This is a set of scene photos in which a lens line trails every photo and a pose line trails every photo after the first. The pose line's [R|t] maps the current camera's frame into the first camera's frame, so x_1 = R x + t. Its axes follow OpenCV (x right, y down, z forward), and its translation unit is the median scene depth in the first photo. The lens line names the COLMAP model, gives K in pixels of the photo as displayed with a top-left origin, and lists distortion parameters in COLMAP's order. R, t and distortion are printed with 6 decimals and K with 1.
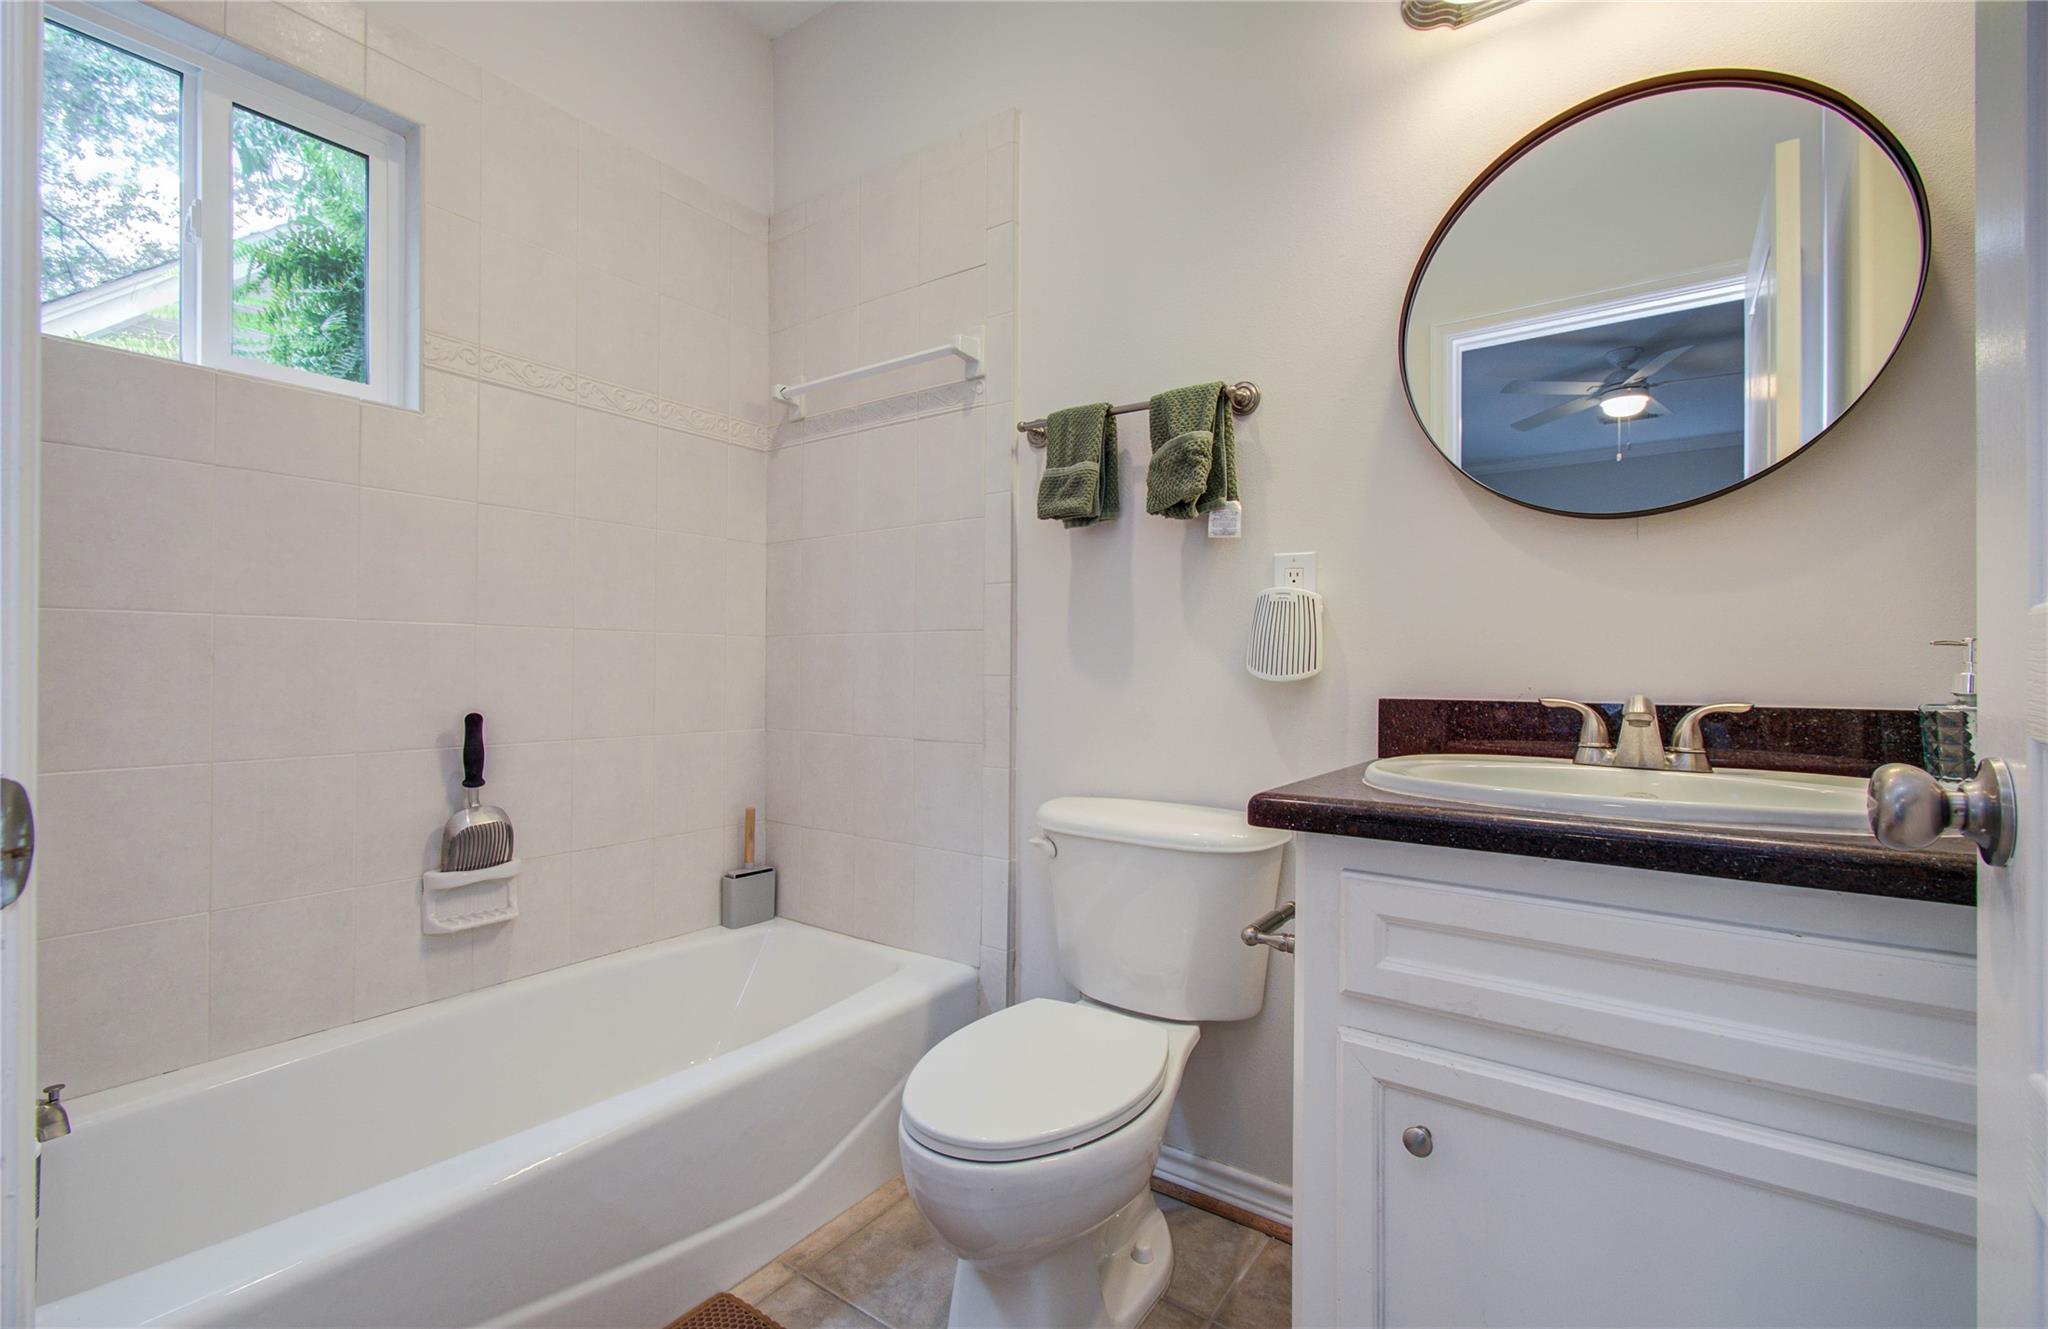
lens RADIAL K [[880.8, 0, 1030.1], [0, 880.8, 659.8], [0, 0, 1]] dist [-0.024863, 0.008789]
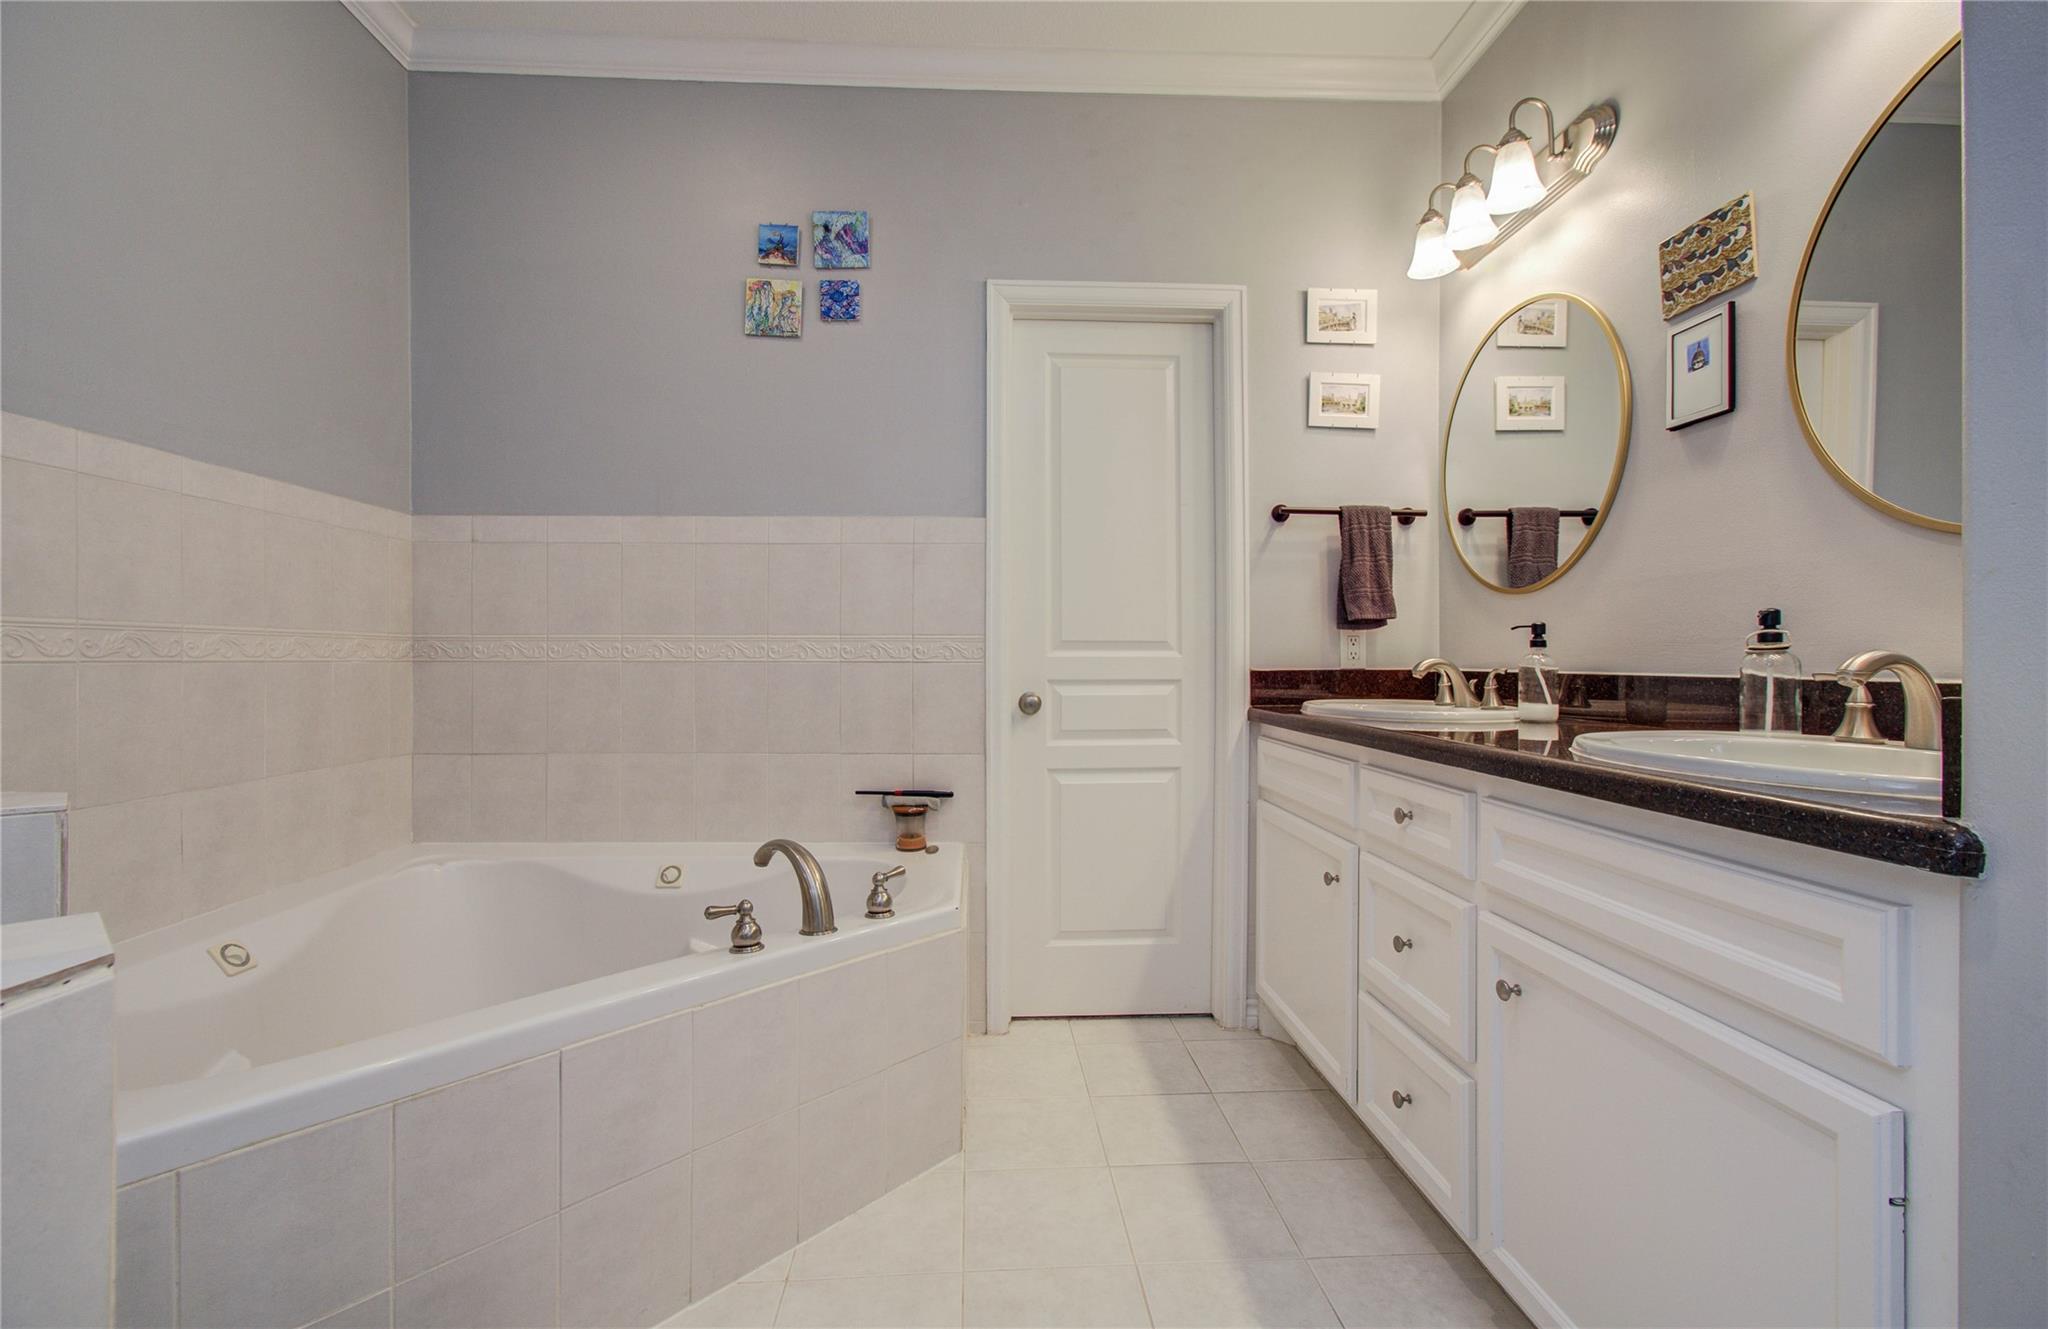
lens RADIAL K [[880.8, 0, 1030.1], [0, 880.8, 659.8], [0, 0, 1]] dist [-0.024863, 0.008789]
pose [[0.638029, -0.022331, -0.769688, 0.984512], [0.015774, 0.999749, -0.015930, 0.033227], [0.769850, -0.001977, 0.638221, -0.431701]]
